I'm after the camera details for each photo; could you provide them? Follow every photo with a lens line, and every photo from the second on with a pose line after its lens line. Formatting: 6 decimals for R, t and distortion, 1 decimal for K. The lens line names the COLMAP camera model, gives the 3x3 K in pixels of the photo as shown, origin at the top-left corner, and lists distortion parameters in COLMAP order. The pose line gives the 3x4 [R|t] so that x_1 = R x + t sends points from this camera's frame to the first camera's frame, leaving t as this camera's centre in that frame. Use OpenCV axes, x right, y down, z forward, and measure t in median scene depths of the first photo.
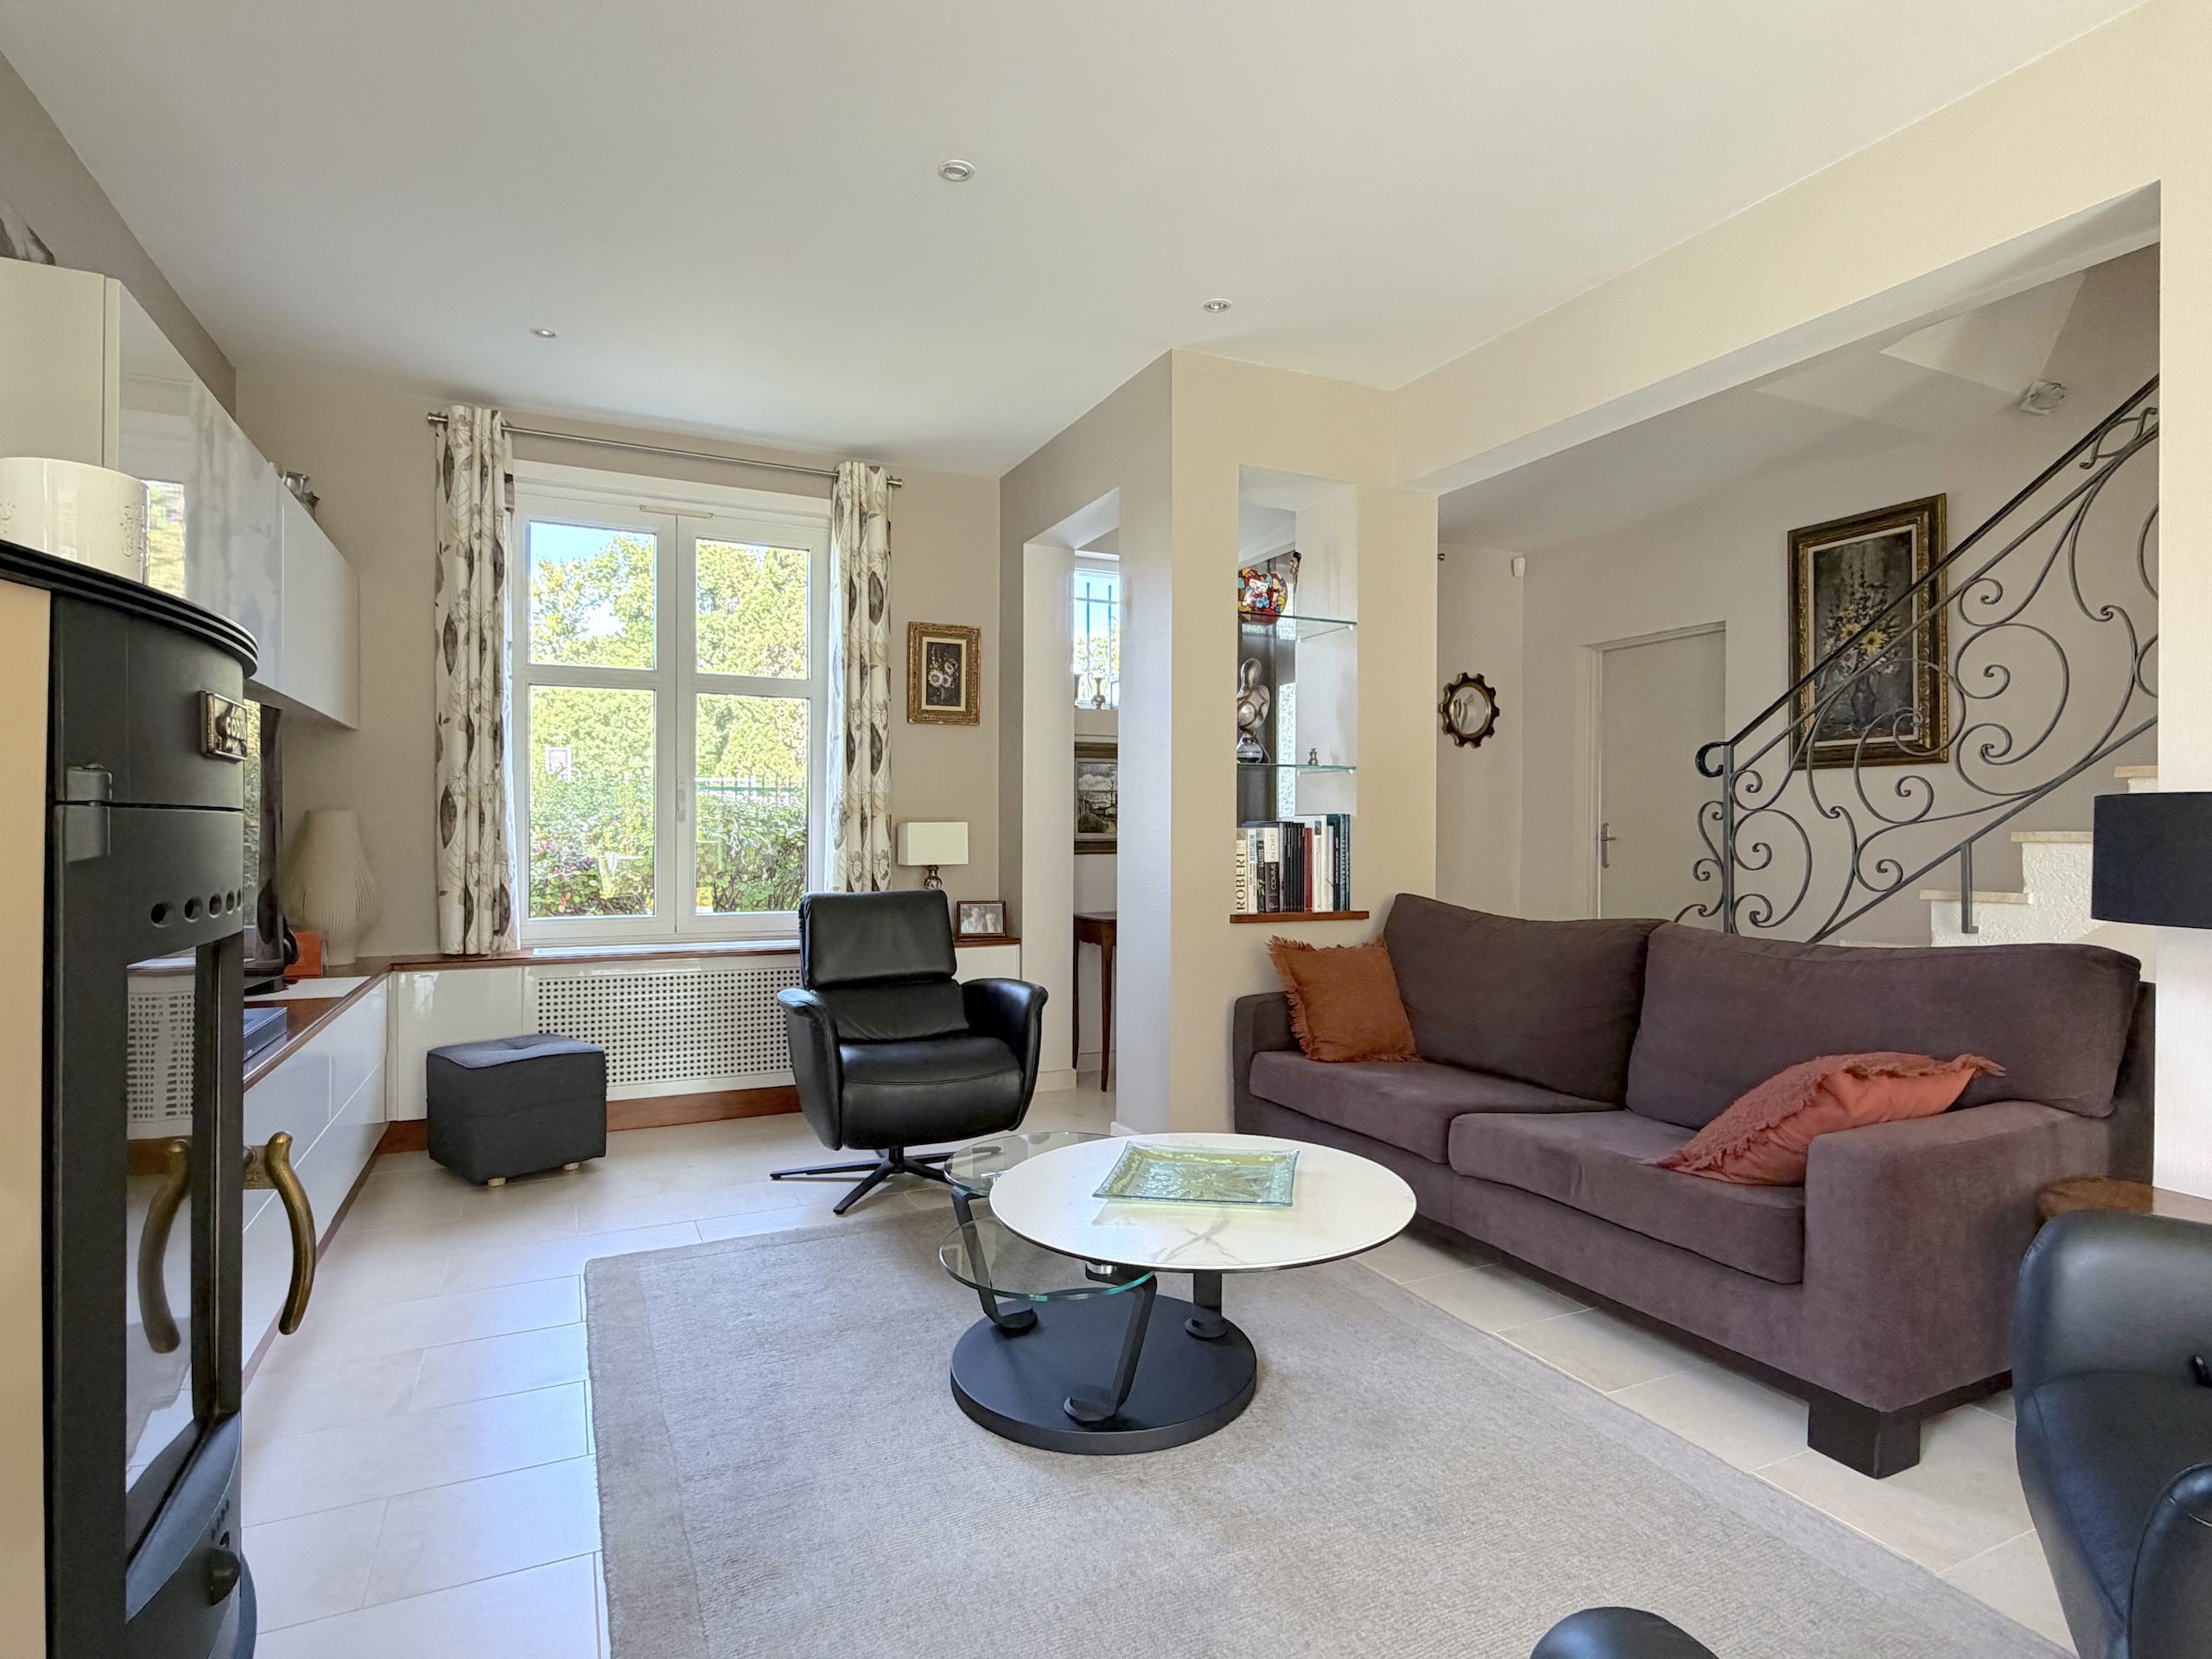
lens RADIAL K [[1156.5, 0, 1101.8], [0, 1156.5, 833.7], [0, 0, 1]] dist [0.001014, 0.000839]
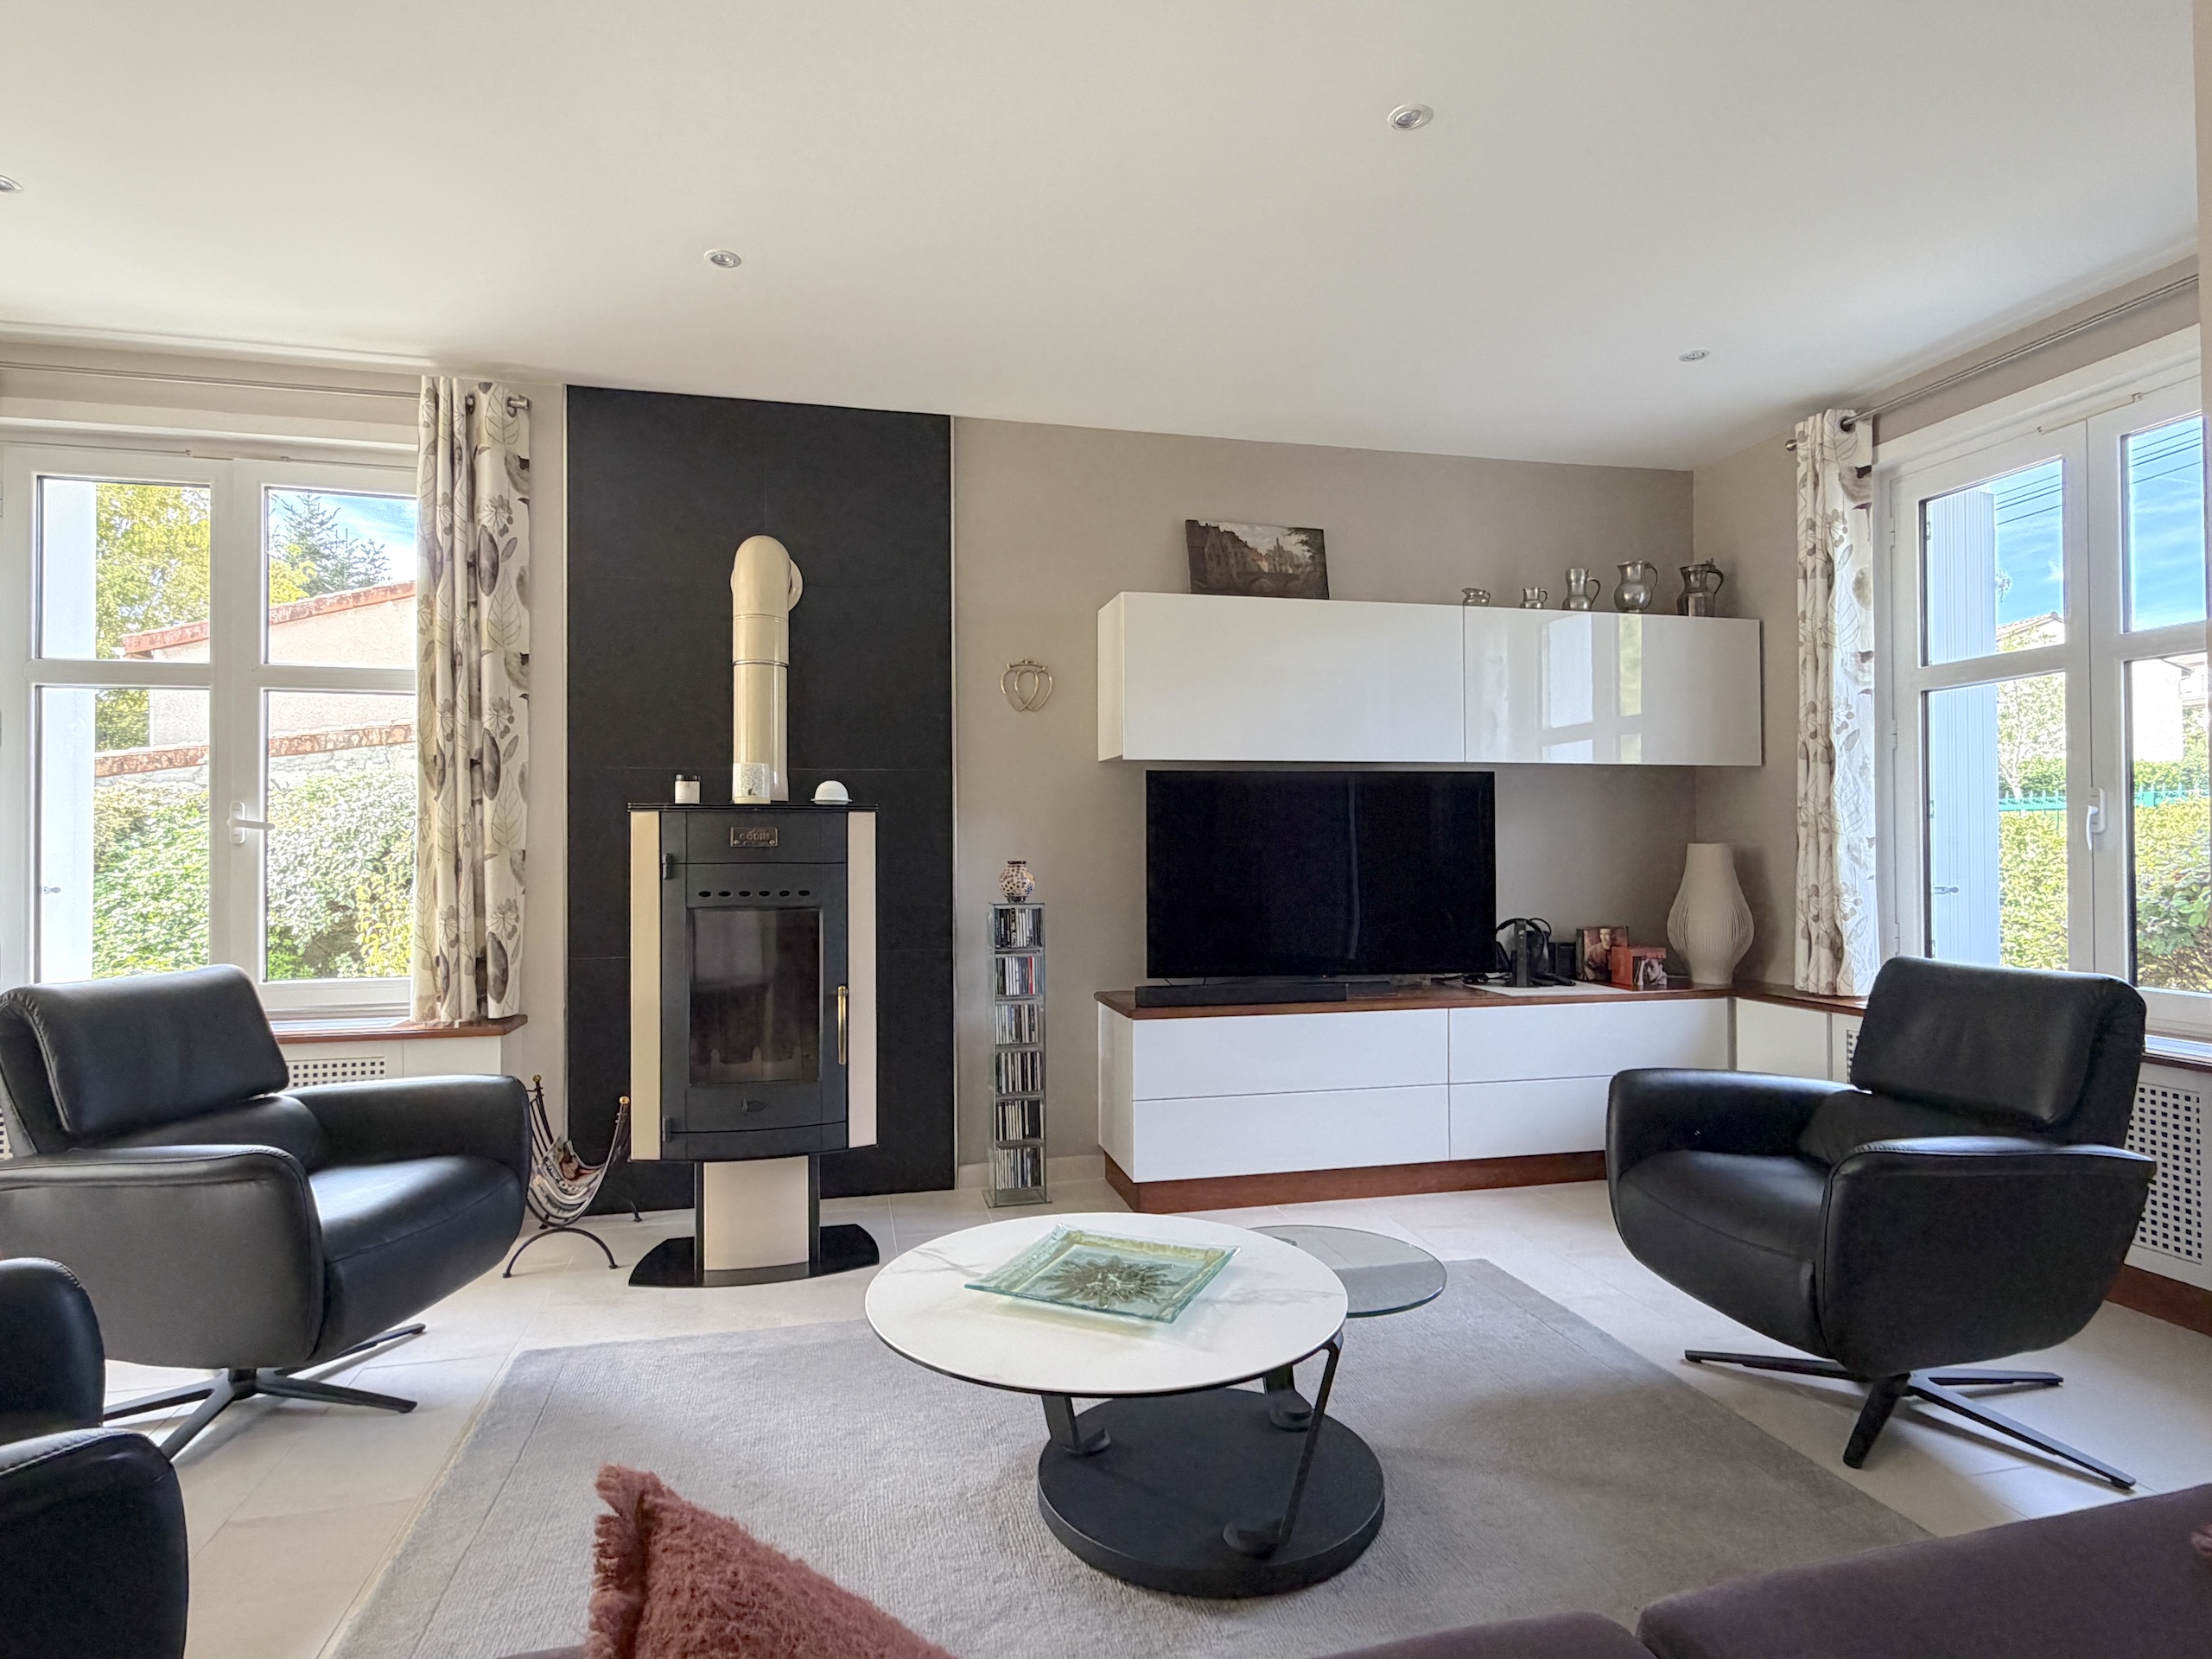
lens RADIAL K [[1156.5, 0, 1101.8], [0, 1156.5, 833.7], [0, 0, 1]] dist [0.001014, 0.000839]
pose [[-0.210782, -0.013669, -0.977438, 0.506118], [0.001207, 0.999898, -0.014243, -0.013416], [0.977532, -0.004182, -0.210744, 0.627834]]
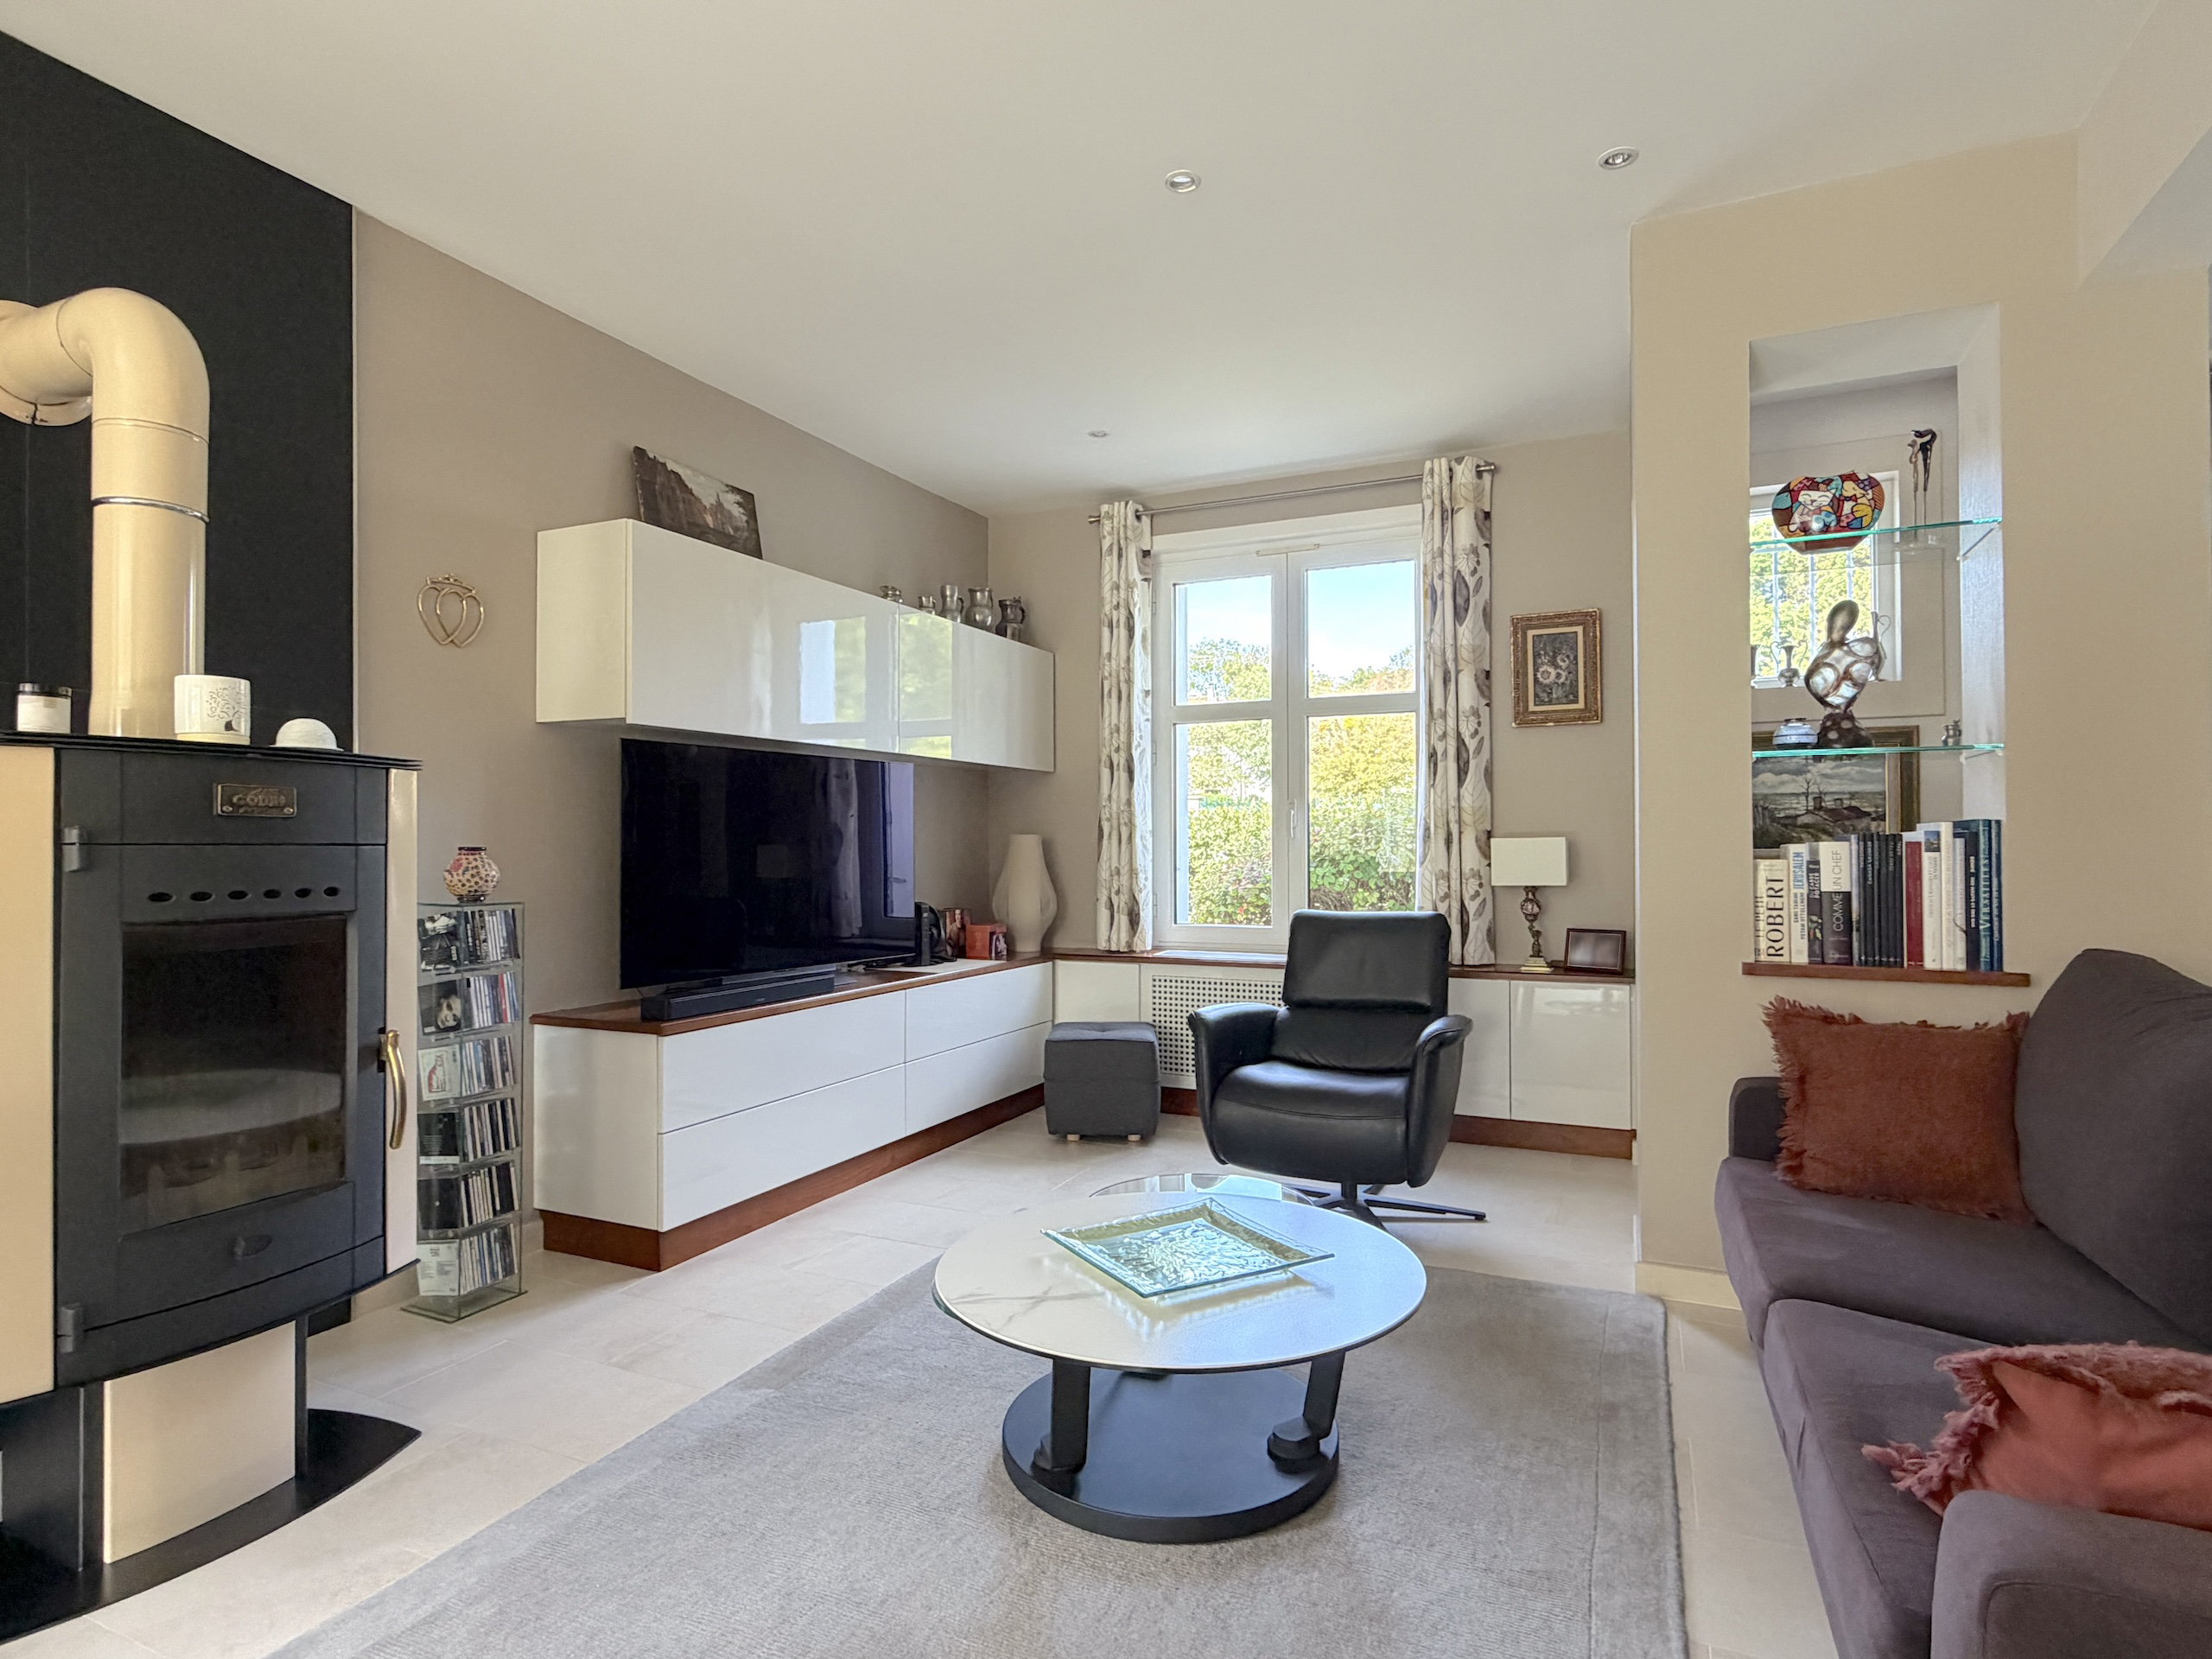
lens RADIAL K [[1156.5, 0, 1101.8], [0, 1156.5, 833.7], [0, 0, 1]] dist [0.001014, 0.000839]
pose [[0.640143, -0.013225, -0.768142, 0.381935], [0.003390, 0.999891, -0.014391, -0.001533], [0.768248, 0.006608, 0.640118, 0.209769]]
